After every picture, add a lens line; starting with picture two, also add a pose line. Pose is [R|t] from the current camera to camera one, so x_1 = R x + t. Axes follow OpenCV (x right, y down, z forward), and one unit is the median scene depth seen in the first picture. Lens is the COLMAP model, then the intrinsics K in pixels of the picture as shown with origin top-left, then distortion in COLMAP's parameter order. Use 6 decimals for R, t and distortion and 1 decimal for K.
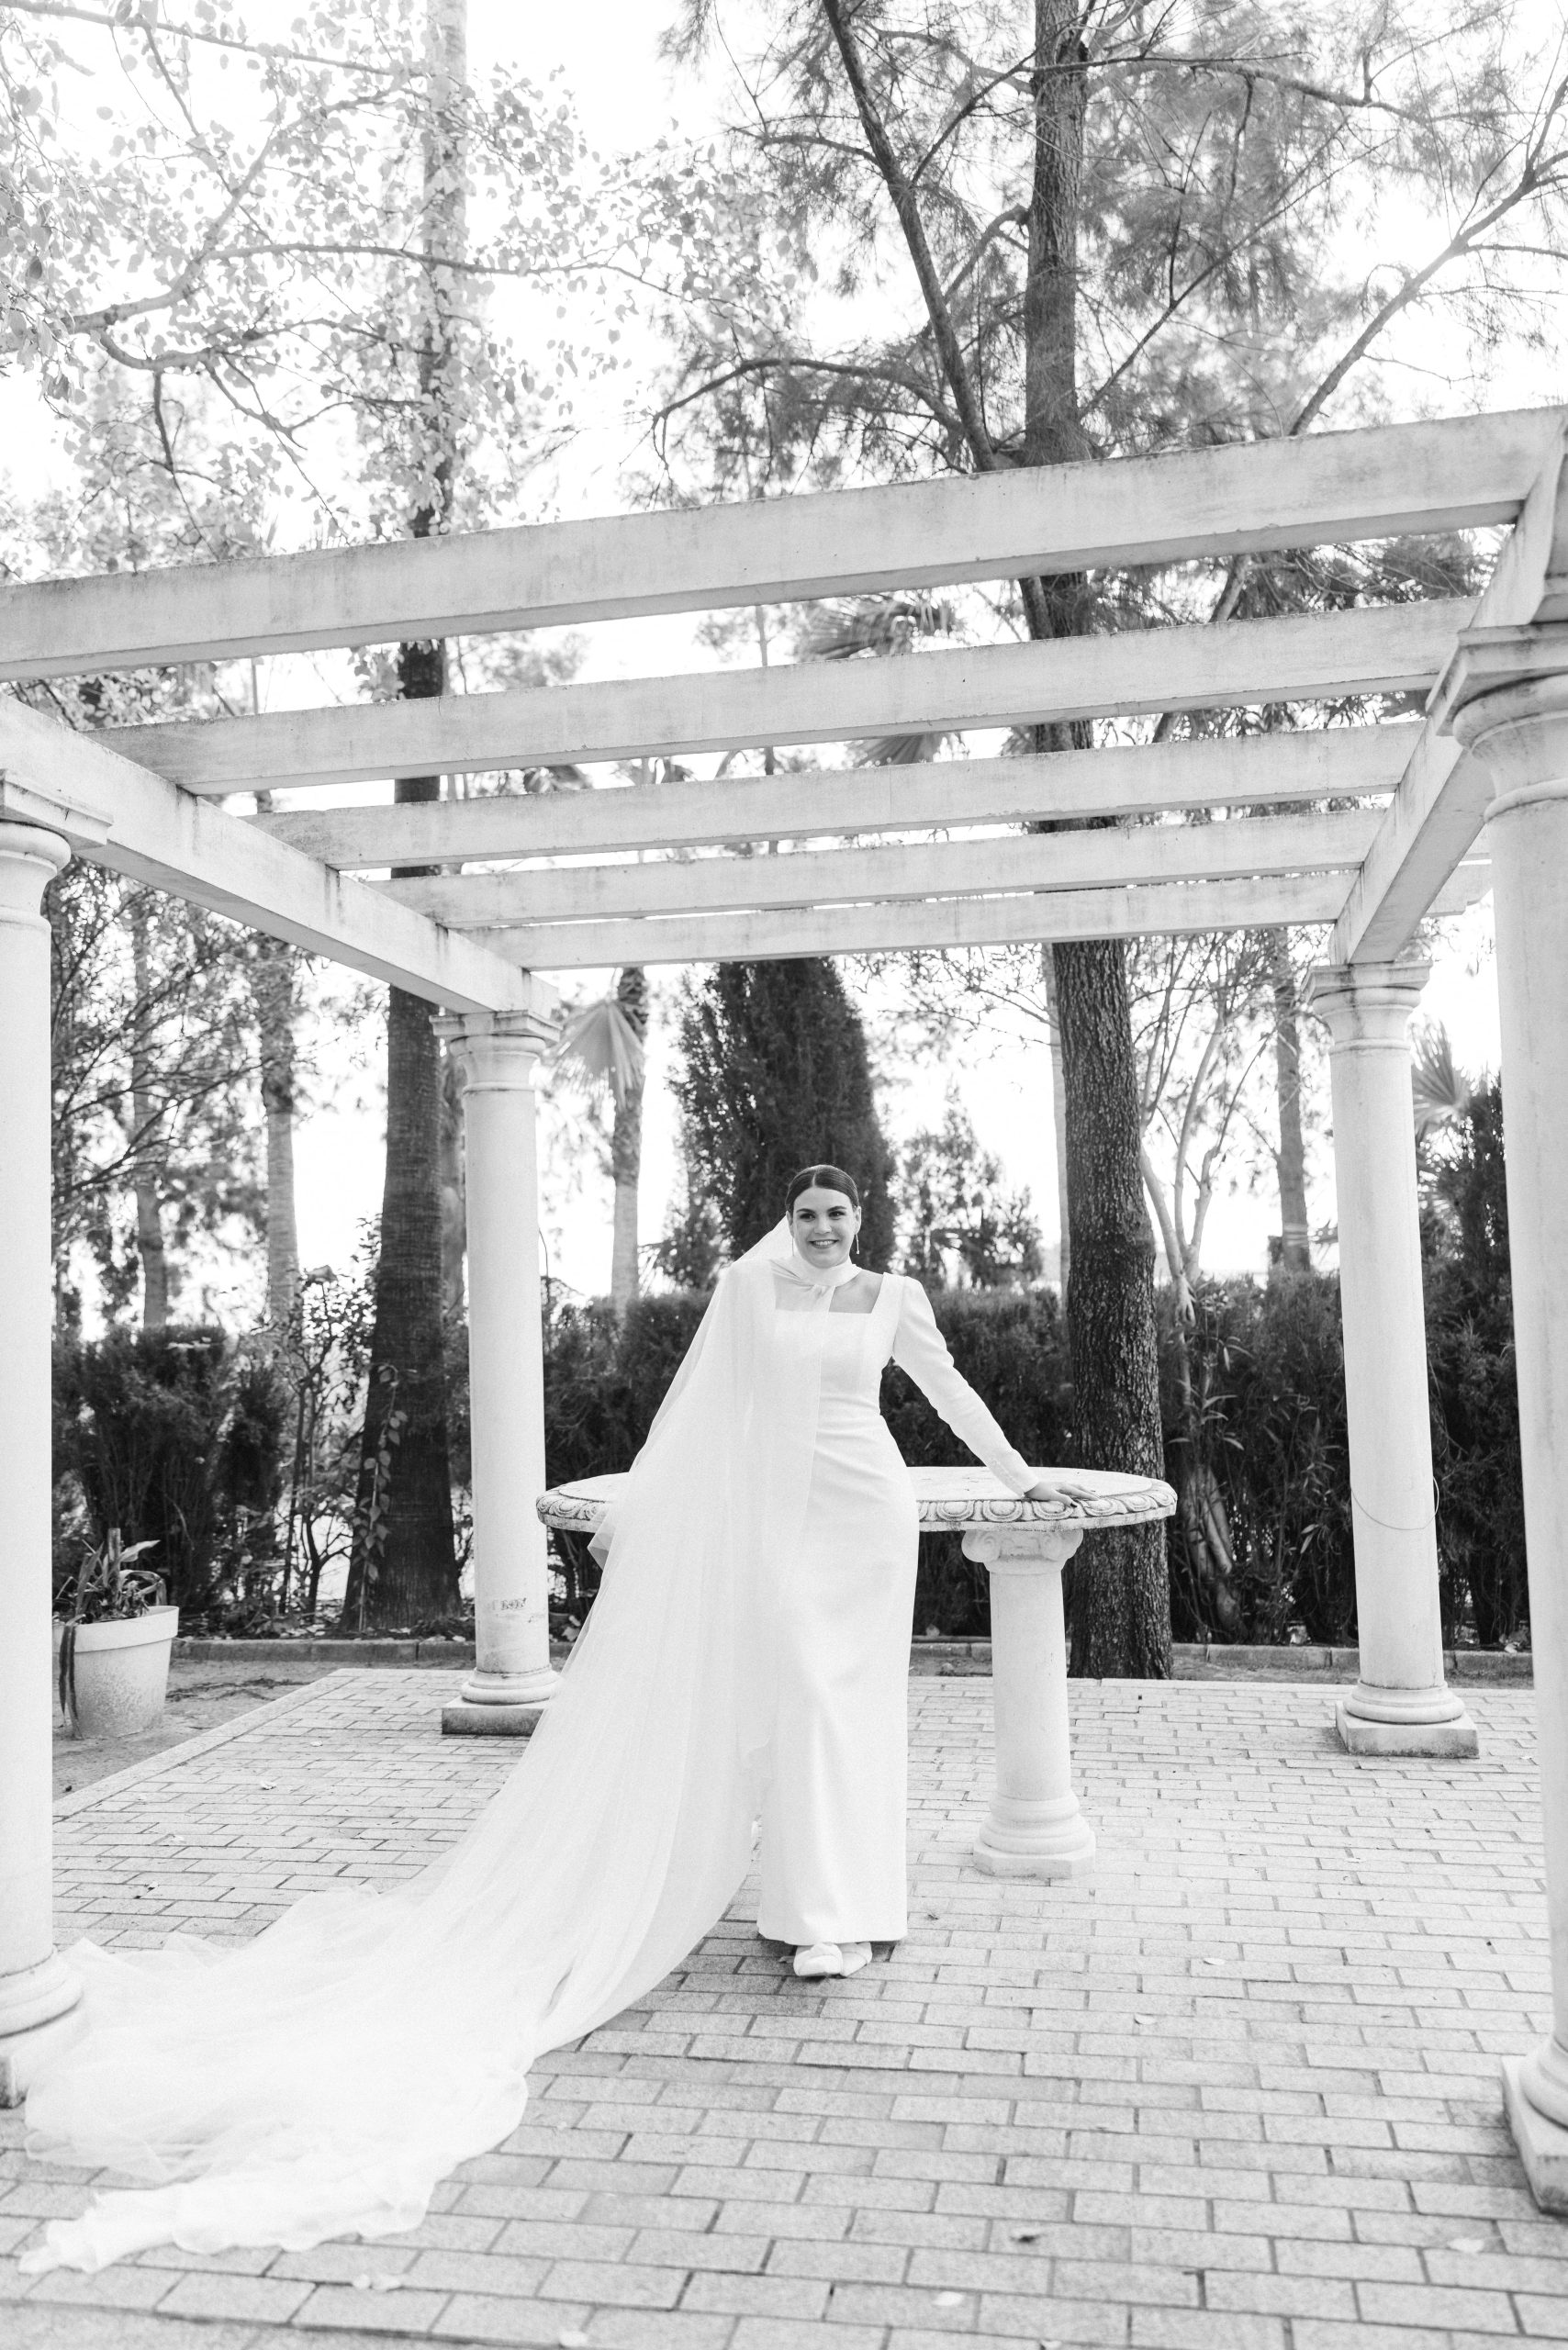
lens RADIAL K [[1913.8, 0, 781.4], [0, 1913.8, 1174.3], [0, 0, 1]] dist [0.006993, 0.003897]
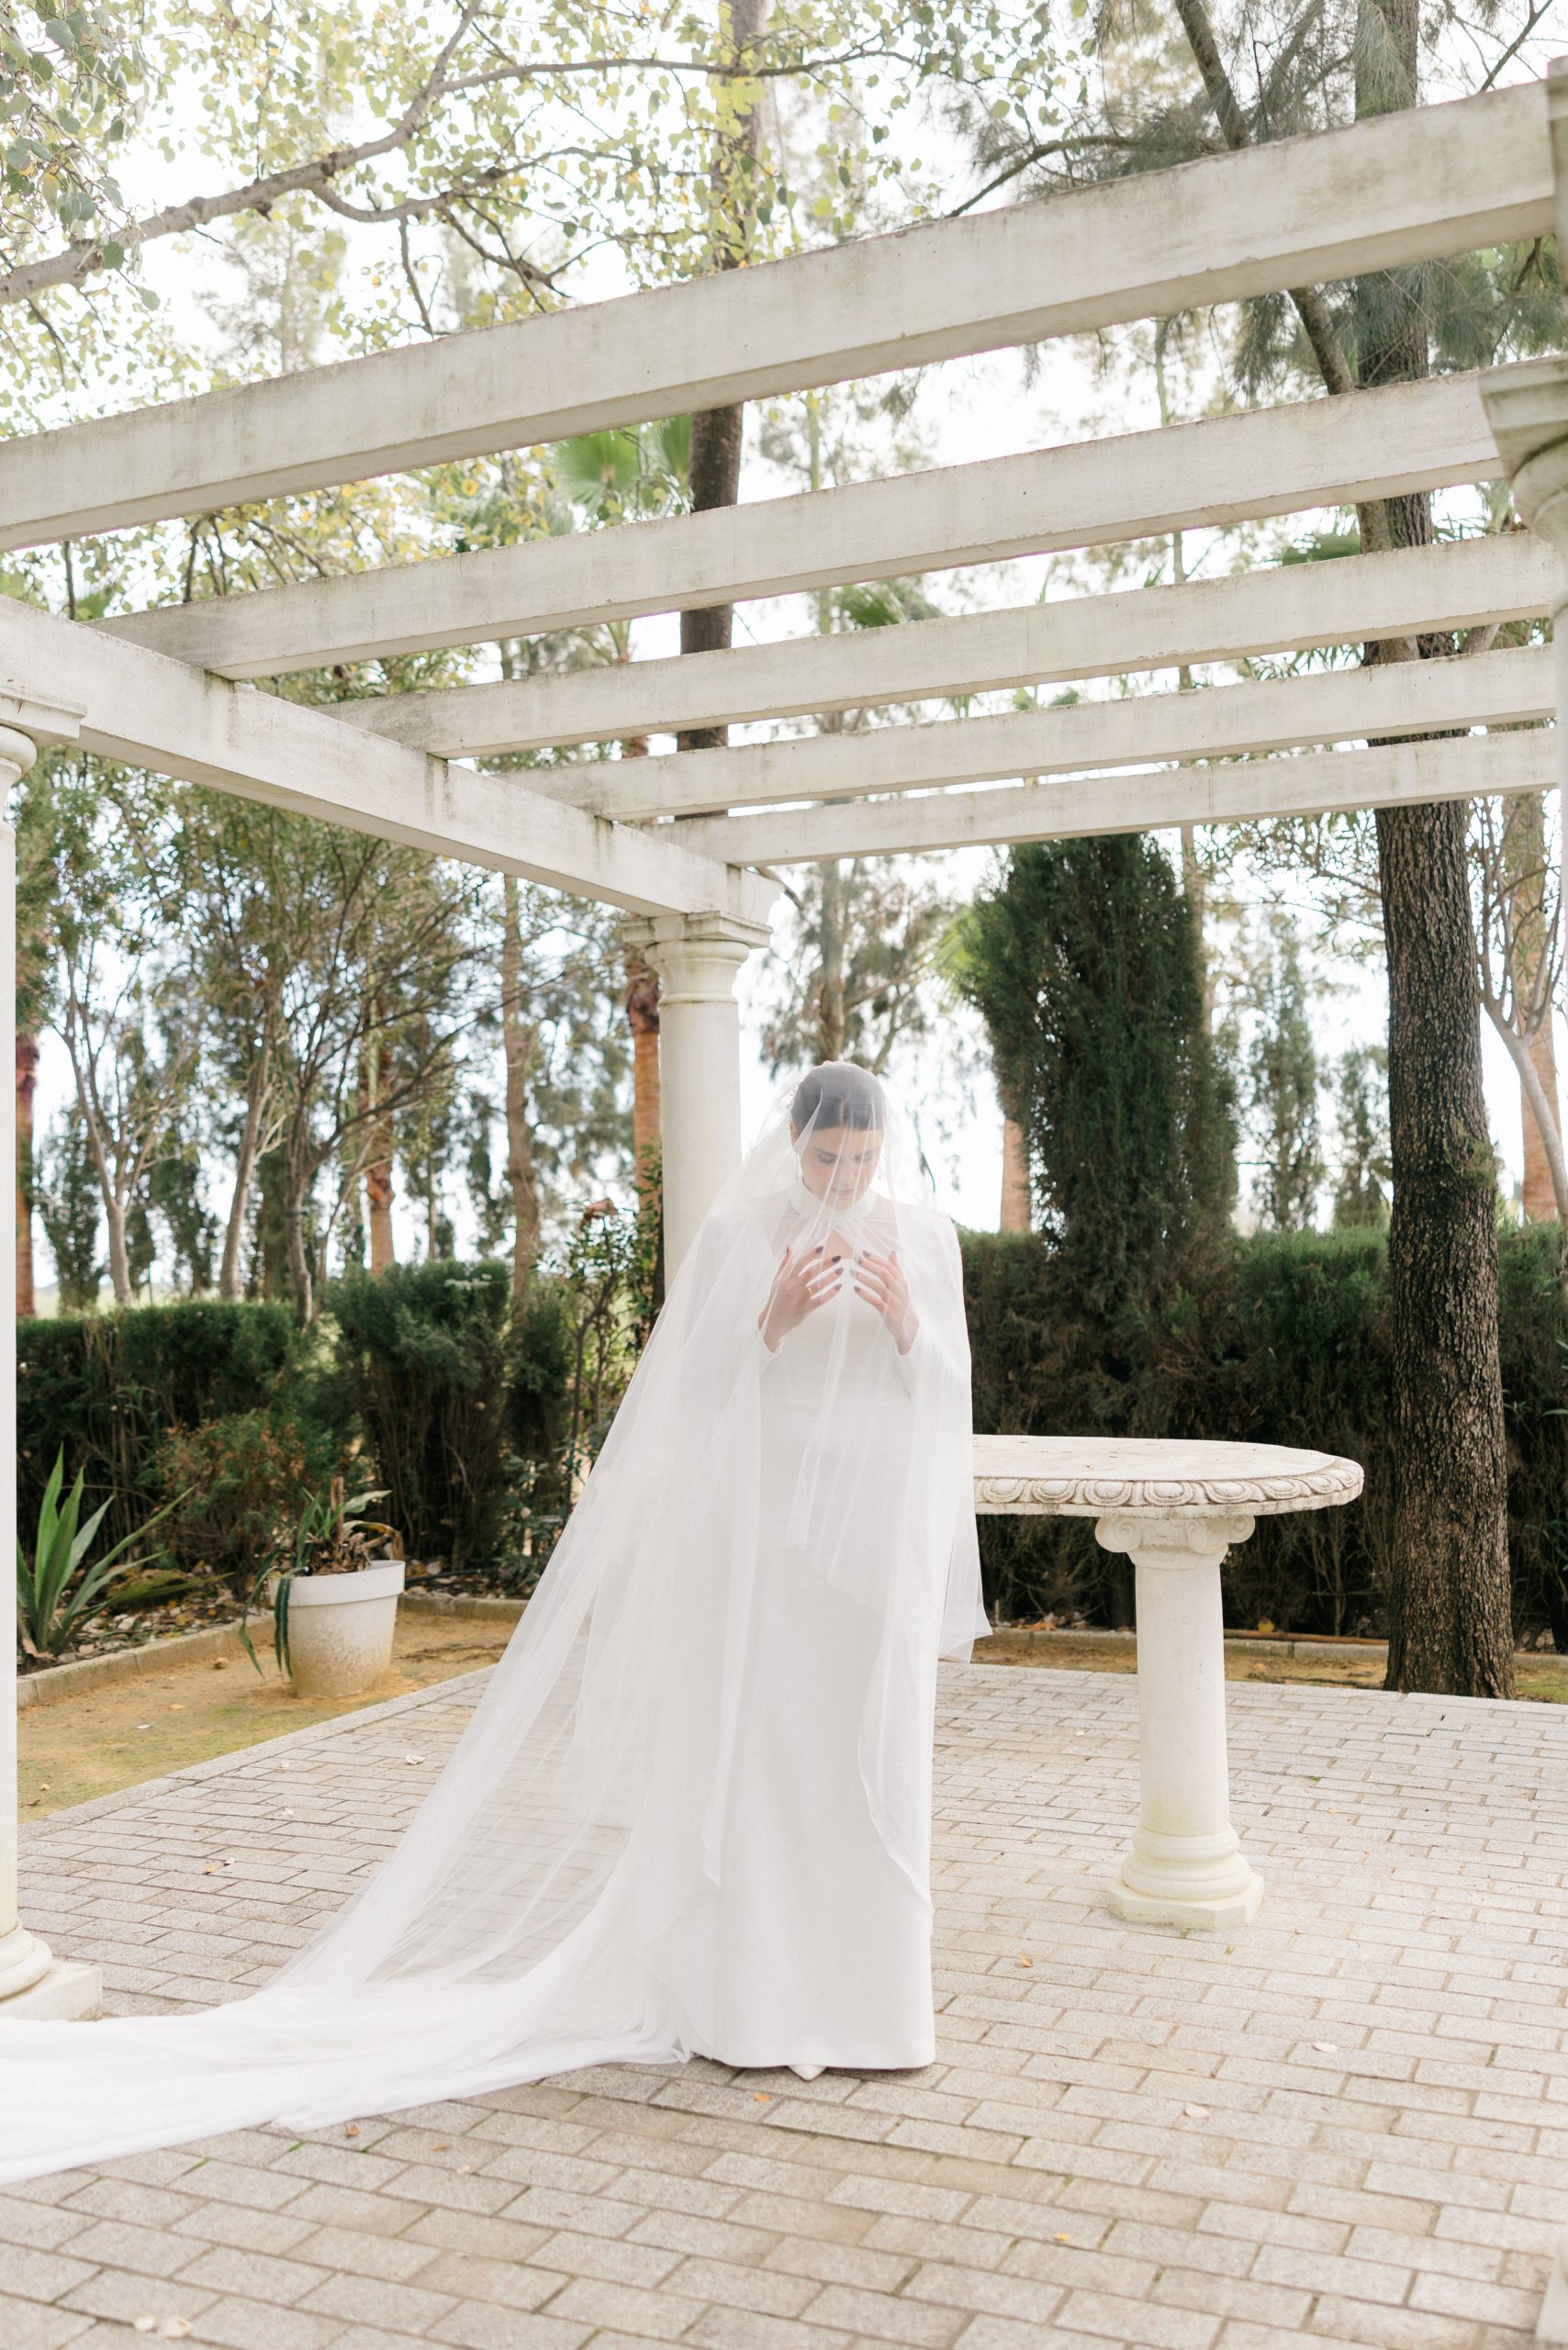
lens RADIAL K [[2130.9, 0, 784.4], [0, 2130.9, 1172.7], [0, 0, 1]] dist [0.010235, 0.000000]
pose [[0.976434, 0.000575, -0.215815, 0.168105], [0.007021, 0.999383, 0.034428, 0.002419], [0.215701, -0.035132, 0.975827, 0.059730]]
